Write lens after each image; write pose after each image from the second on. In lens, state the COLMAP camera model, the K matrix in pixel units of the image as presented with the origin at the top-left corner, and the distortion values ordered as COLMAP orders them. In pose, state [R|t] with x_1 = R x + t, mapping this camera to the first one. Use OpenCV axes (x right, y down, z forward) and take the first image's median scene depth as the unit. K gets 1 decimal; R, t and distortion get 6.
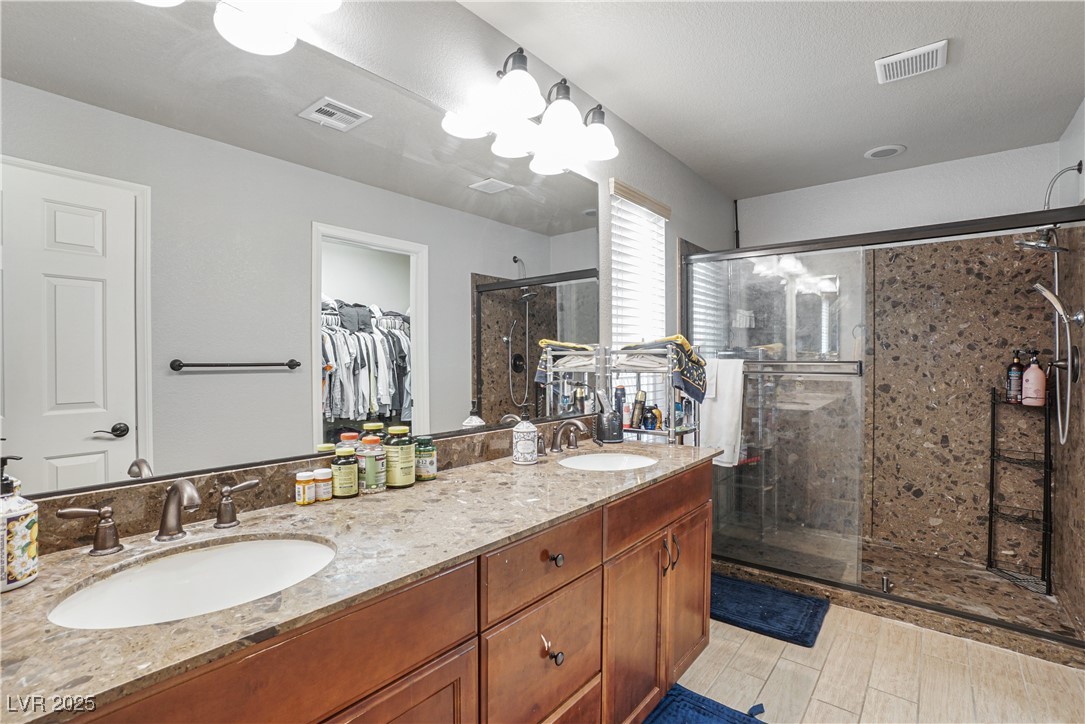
lens RADIAL K [[518.5, 0, 539.6], [0, 518.5, 360.8], [0, 0, 1]] dist [-0.064038, 0.025878]
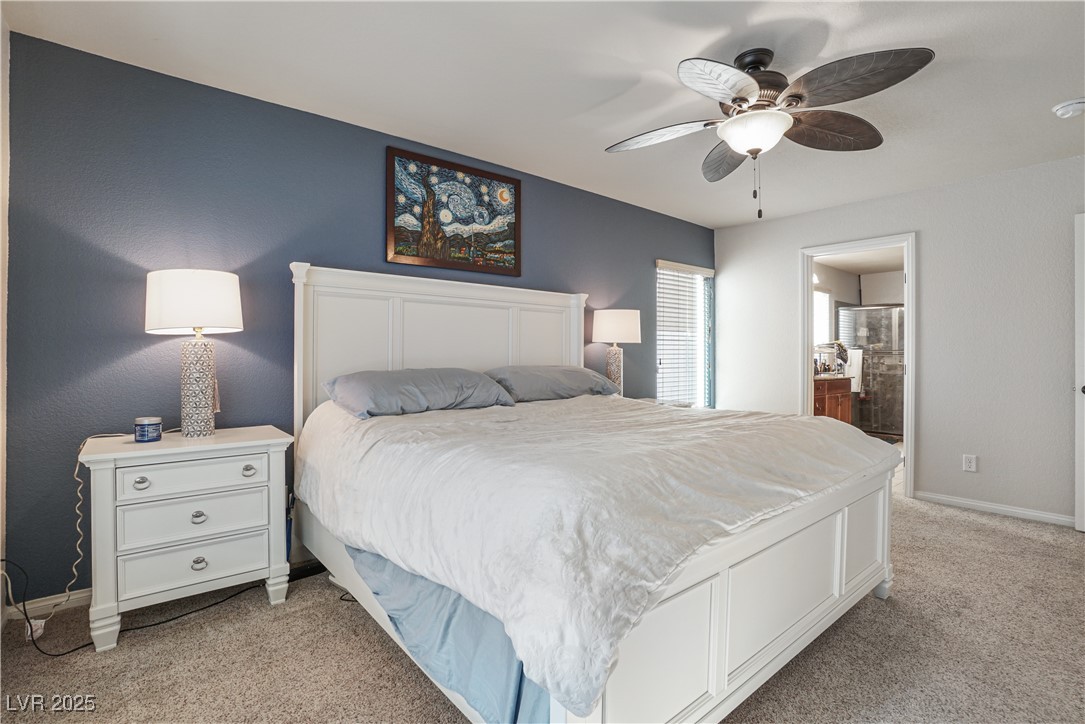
lens RADIAL K [[518.5, 0, 539.6], [0, 518.5, 360.8], [0, 0, 1]] dist [-0.064038, 0.025878]
pose [[0.980558, 0.005397, -0.196154, -0.659663], [-0.005683, 0.999983, -0.000897, 0.061761], [0.196146, 0.001994, 0.980573, -1.729156]]
